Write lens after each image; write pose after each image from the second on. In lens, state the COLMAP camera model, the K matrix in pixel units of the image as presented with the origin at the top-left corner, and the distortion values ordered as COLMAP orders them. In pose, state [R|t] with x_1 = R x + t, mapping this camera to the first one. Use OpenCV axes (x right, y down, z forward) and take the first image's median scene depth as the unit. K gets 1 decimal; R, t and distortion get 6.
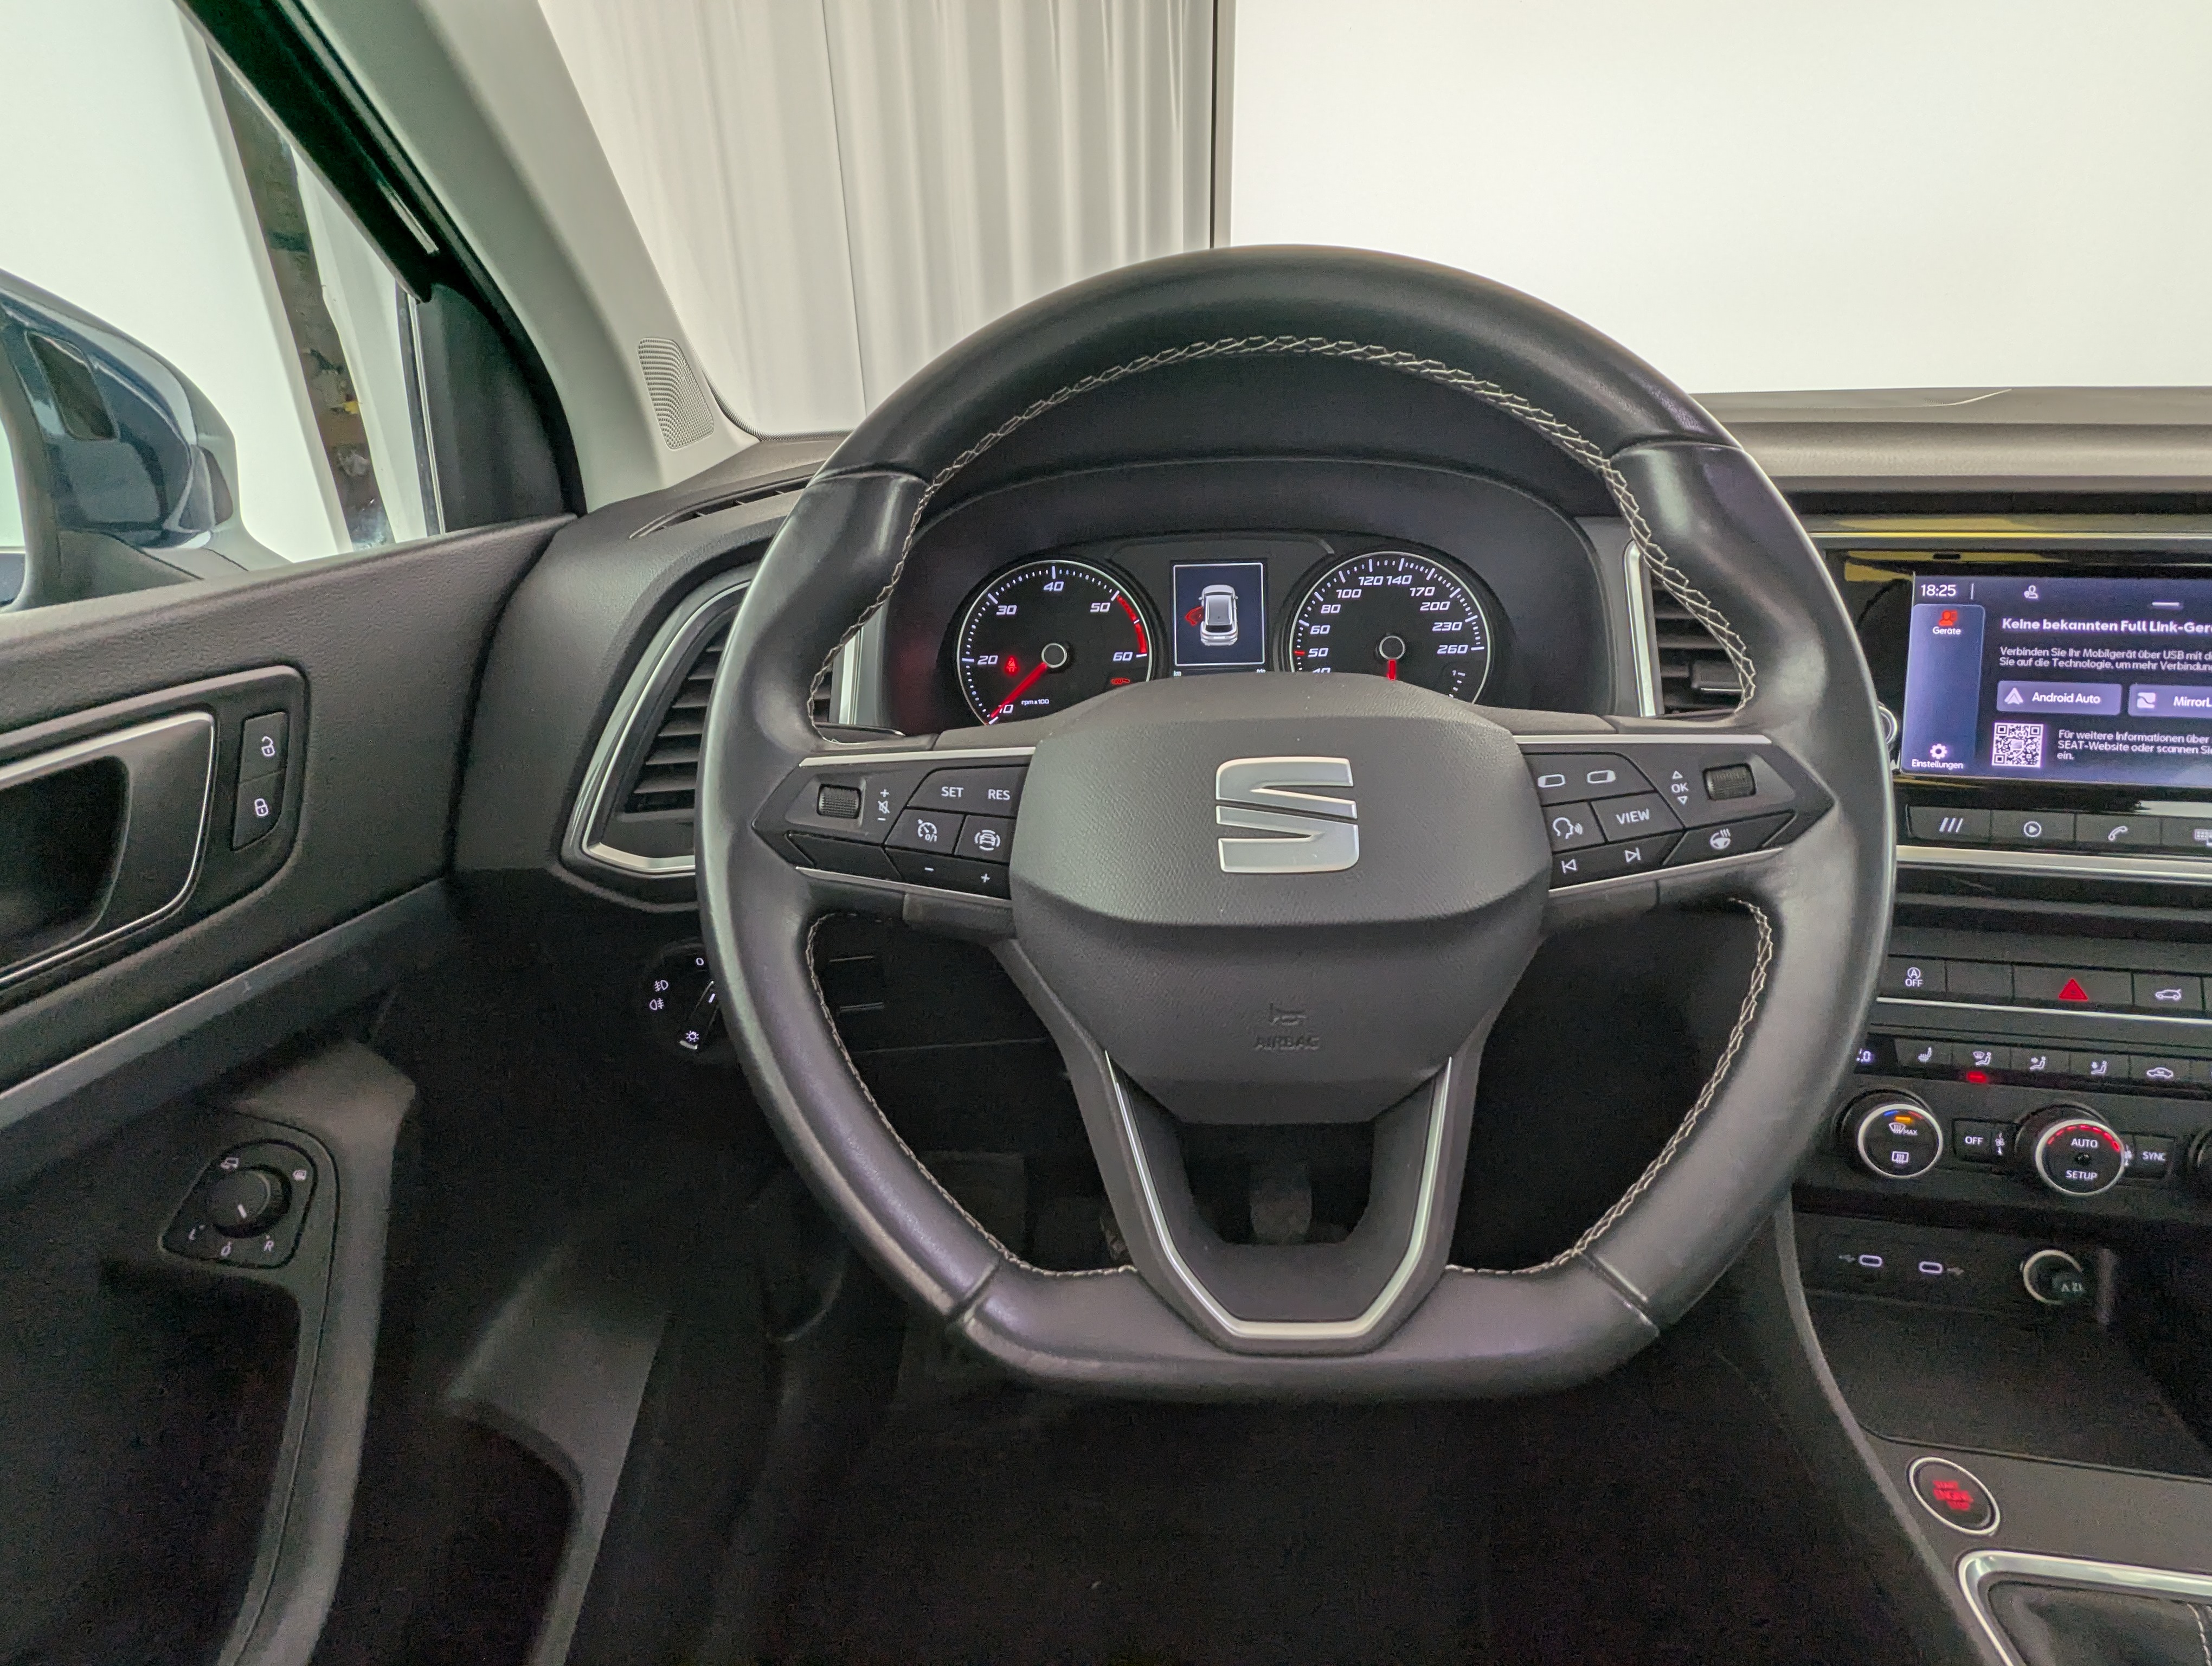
lens RADIAL K [[1046.1, 0, 1113.1], [0, 1046.1, 833.2], [0, 0, 1]] dist [0.000981, -0.001386]
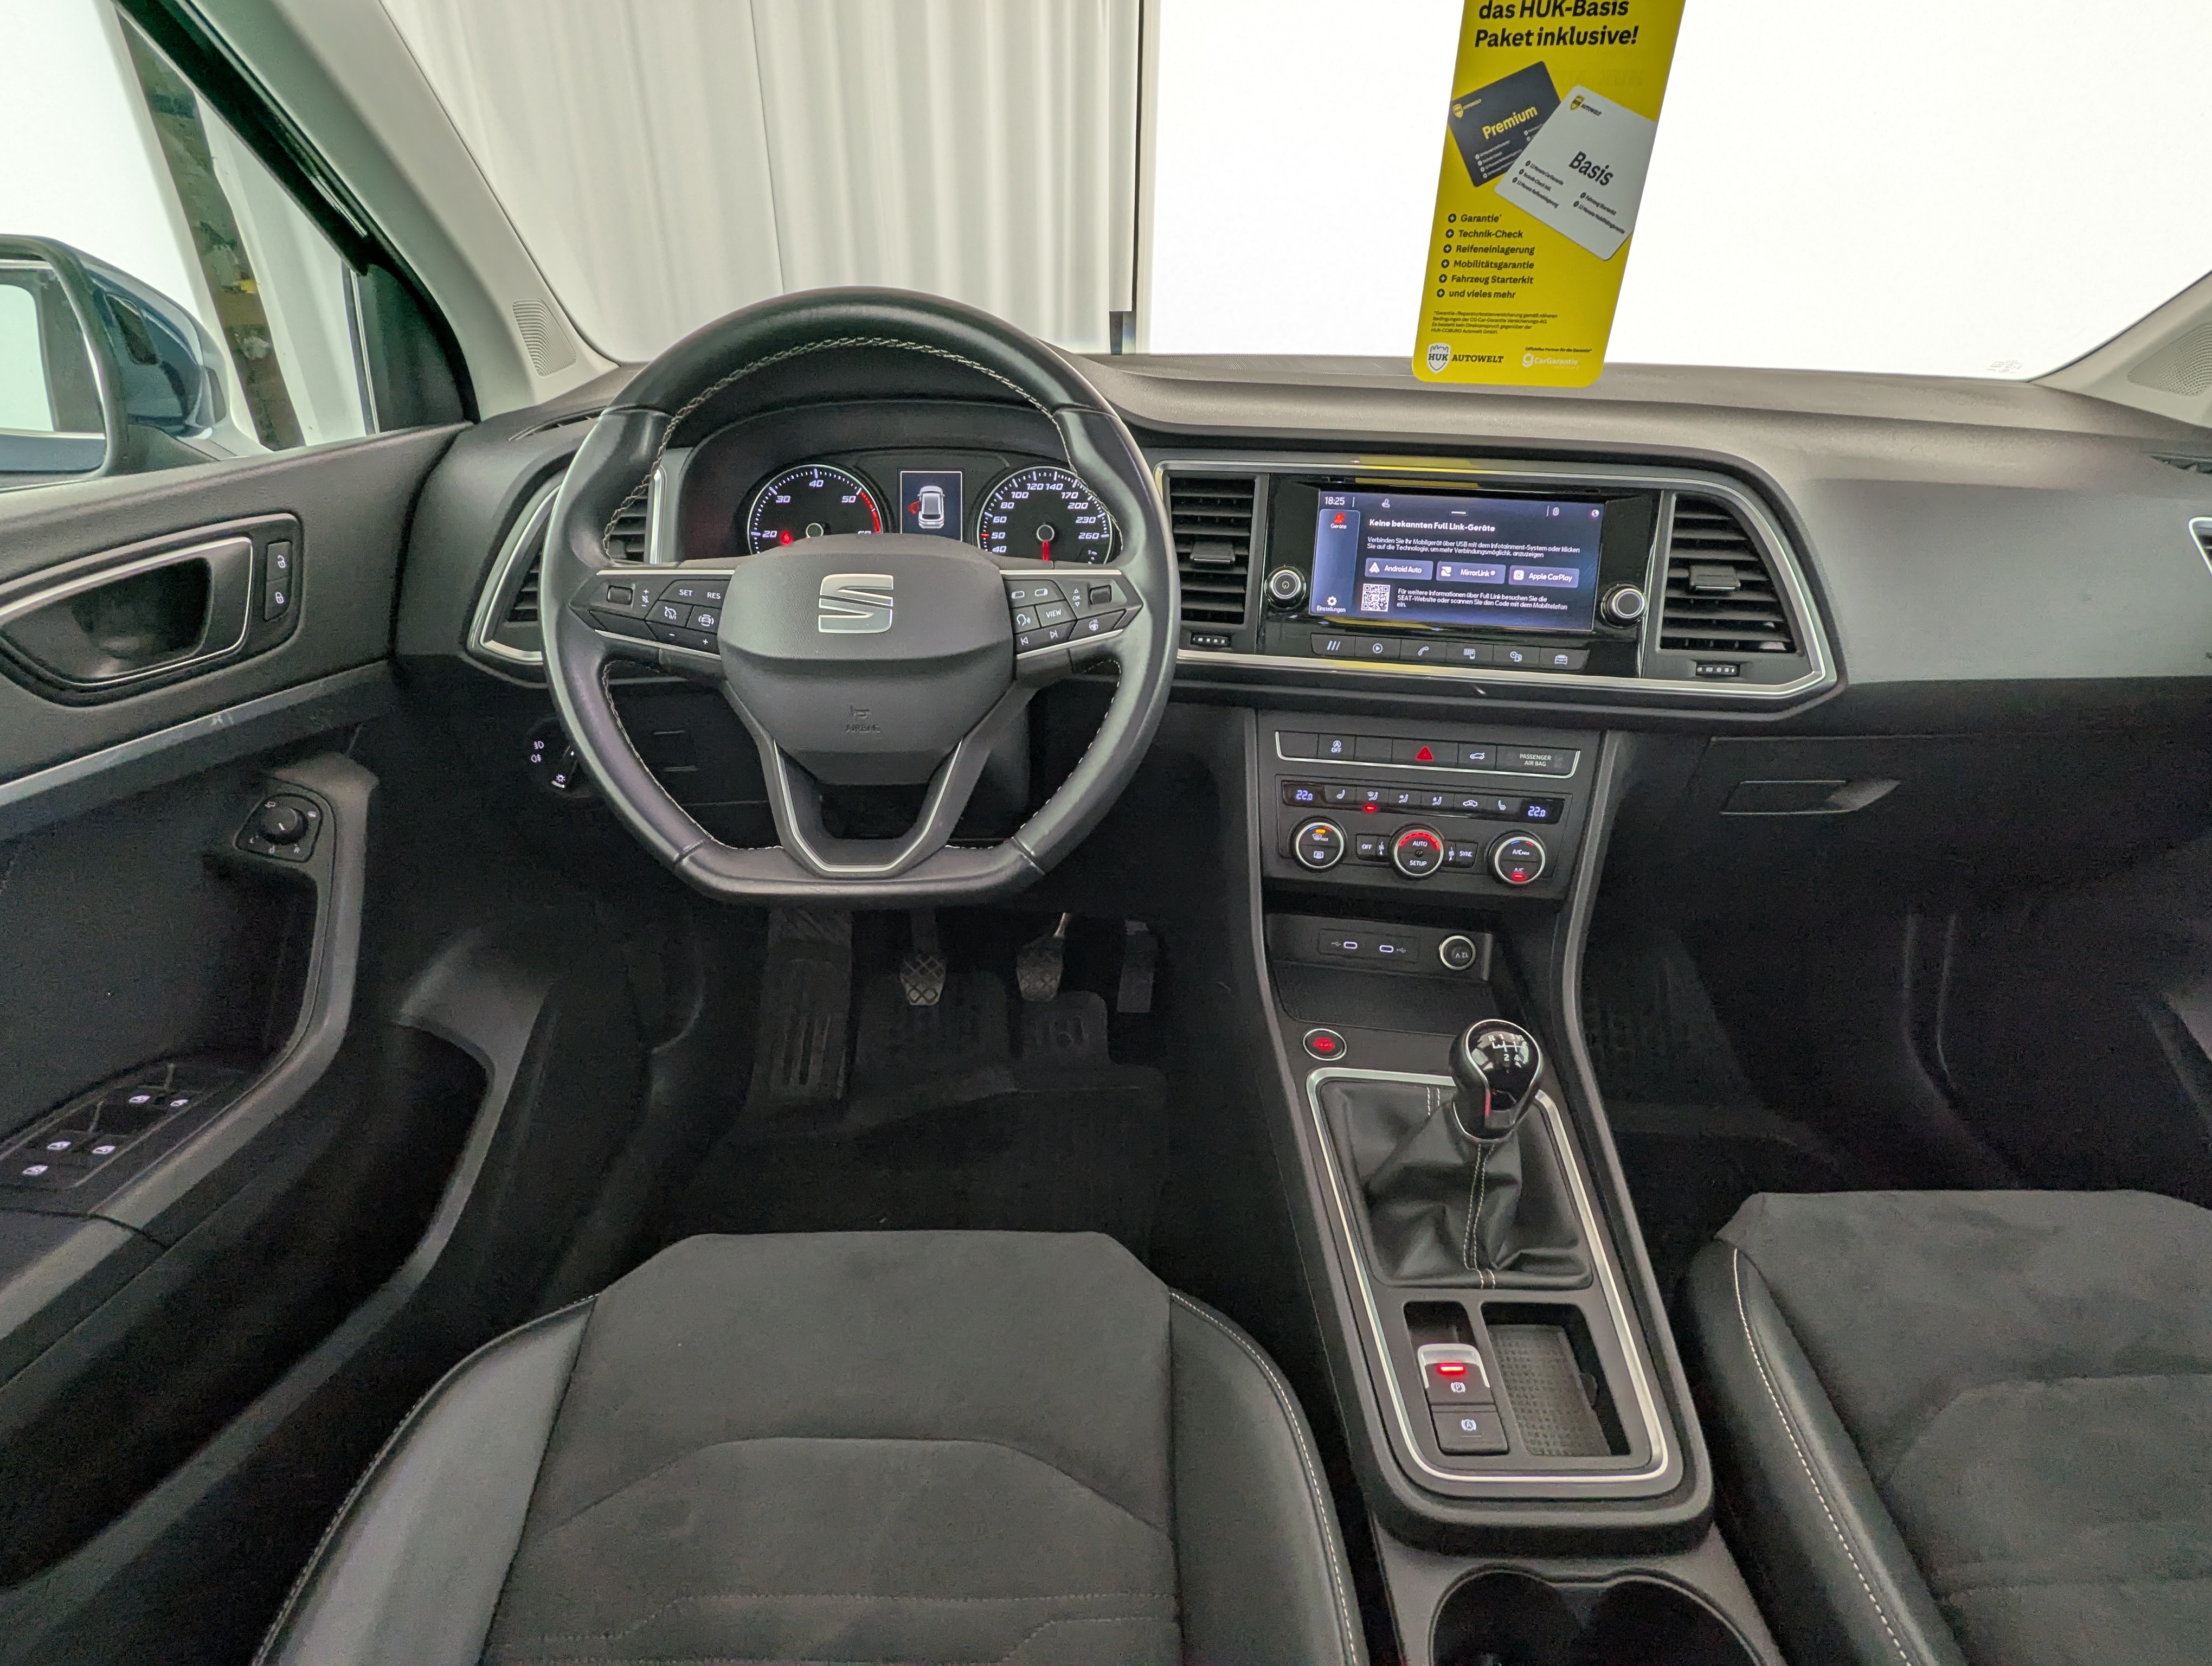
lens RADIAL K [[1046.1, 0, 1114.6], [0, 1046.1, 829.8], [0, 0, 1]] dist [0.000981, -0.001386]
pose [[0.998318, 0.012587, 0.056599, 0.283628], [-0.016705, 0.997201, 0.072880, 0.130460], [-0.055523, -0.073703, 0.995733, -0.504544]]
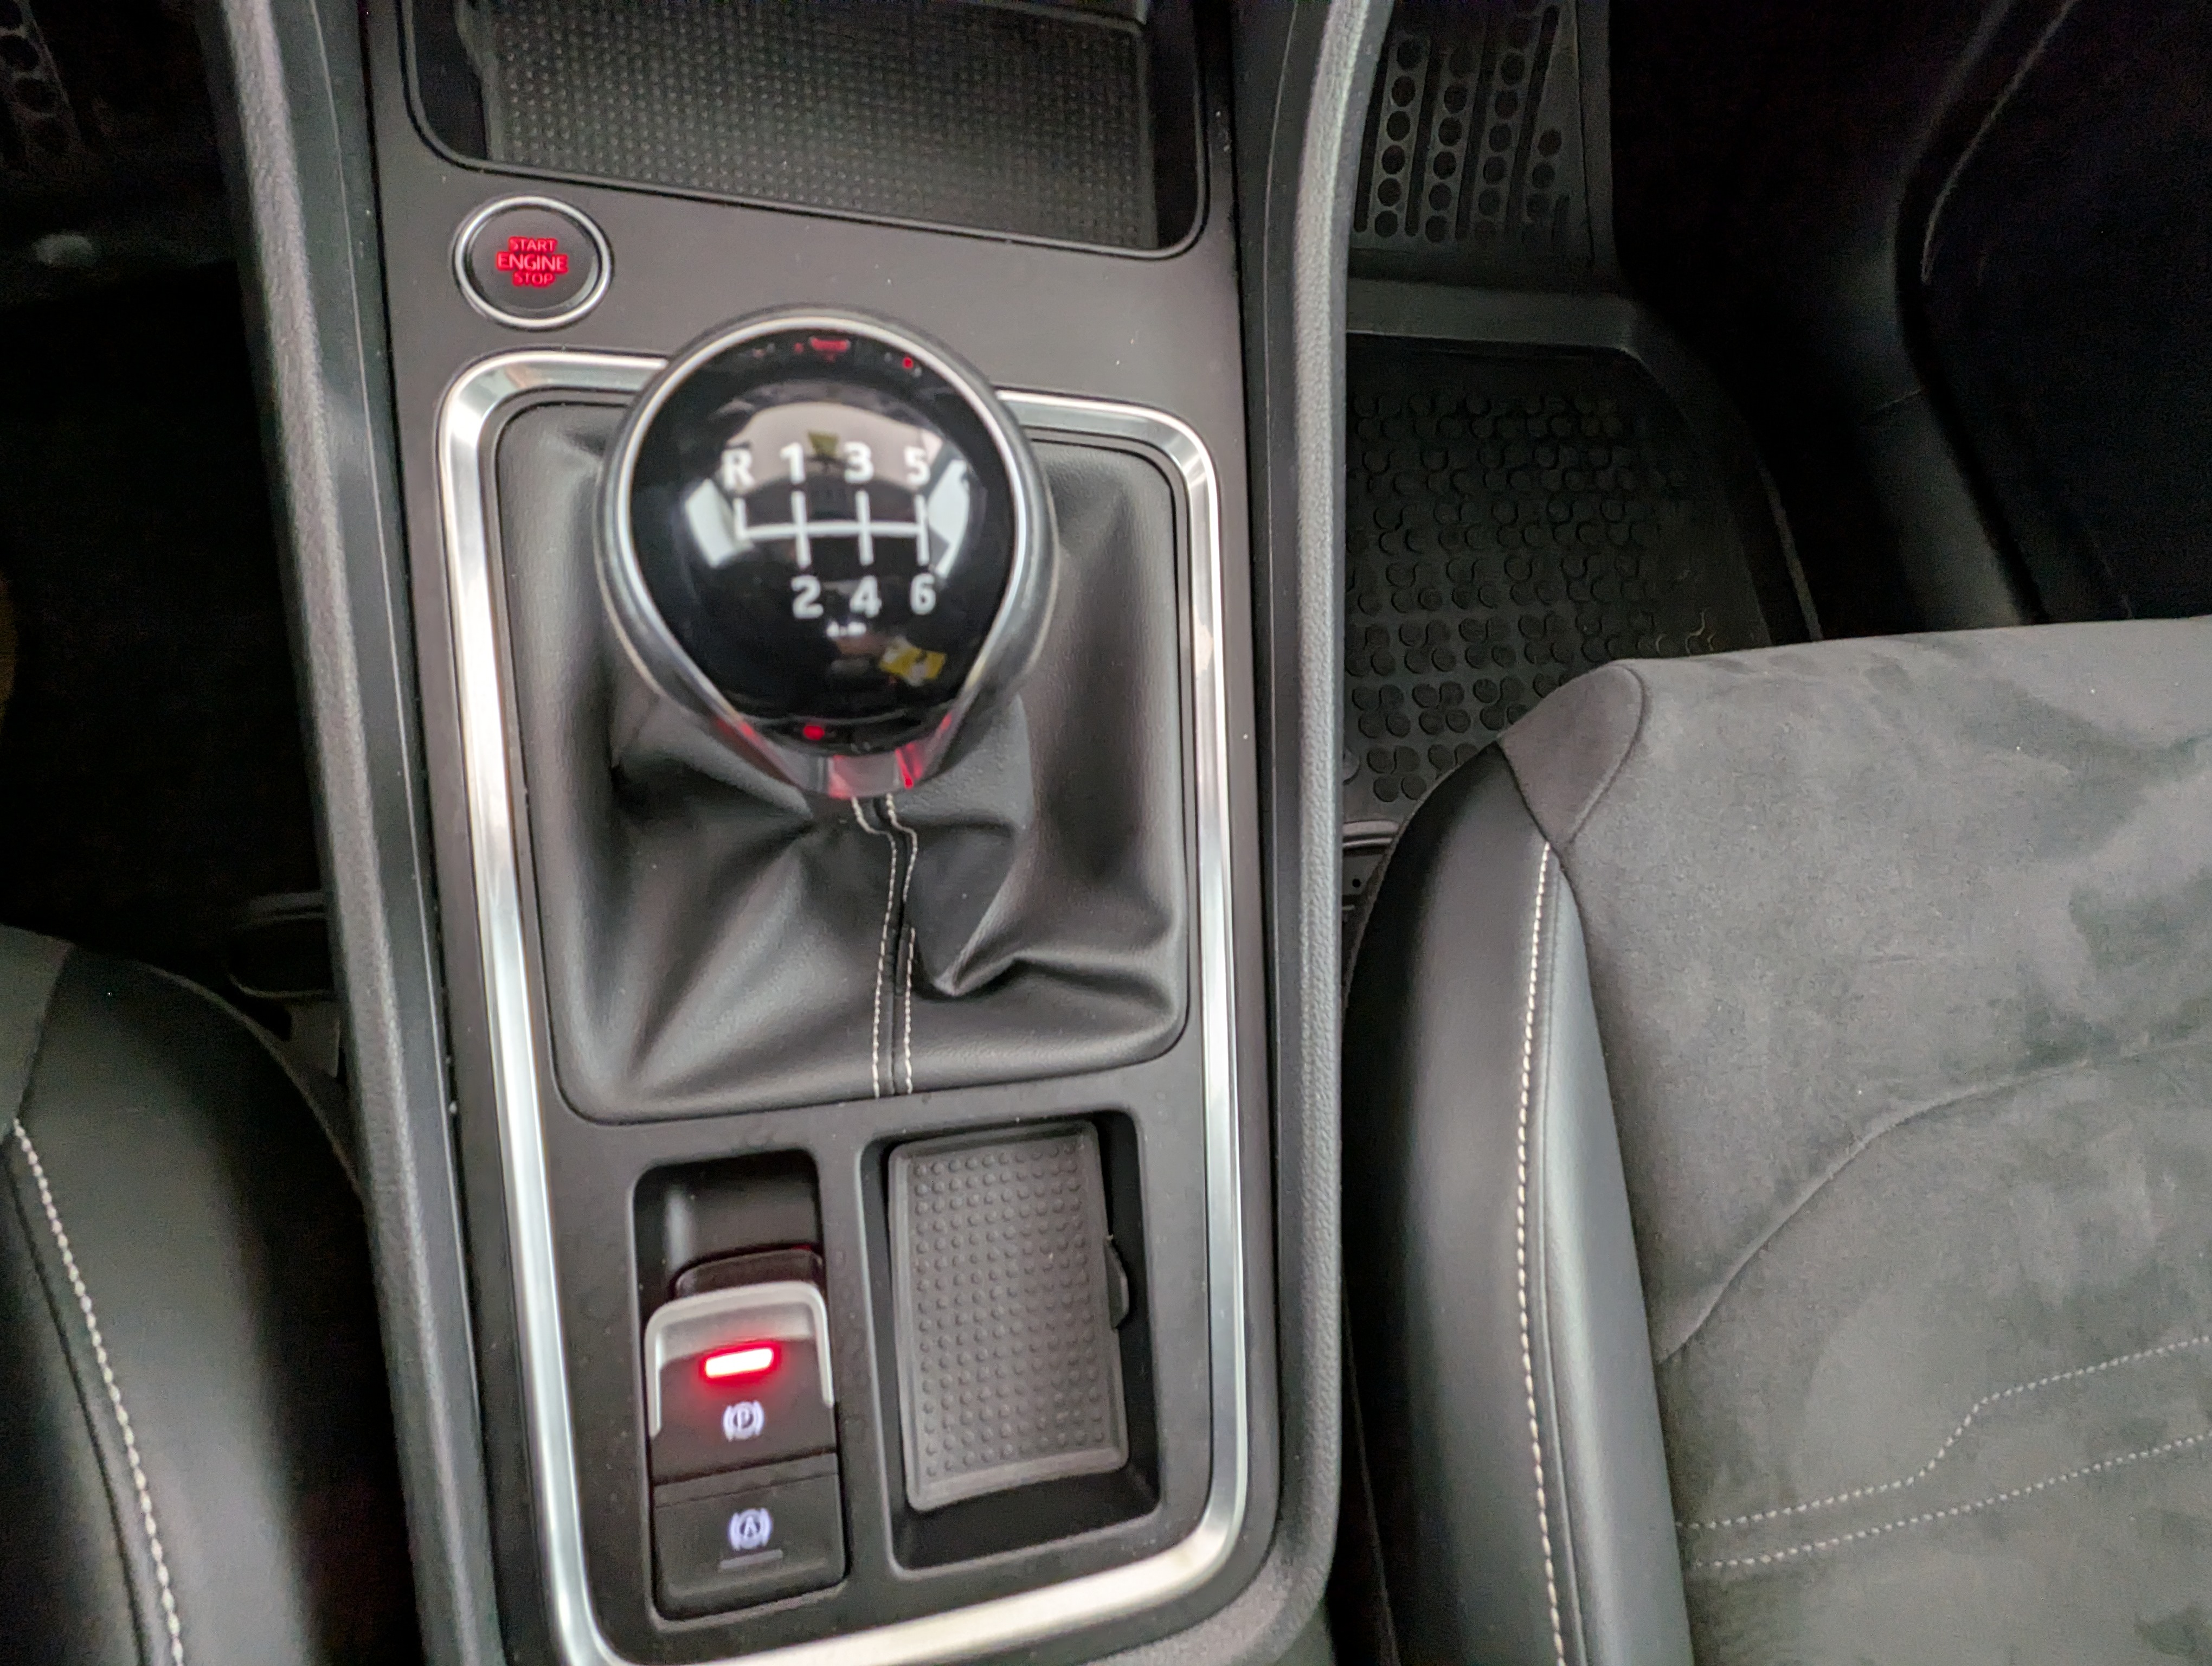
lens RADIAL K [[1046.1, 0, 1119.1], [0, 1046.1, 818.9], [0, 0, 1]] dist [0.000981, -0.001386]
pose [[0.967938, -0.113801, 0.223933, 0.737424], [-0.098919, 0.646762, 0.756250, 0.308187], [-0.230894, -0.754154, 0.614768, 0.328580]]
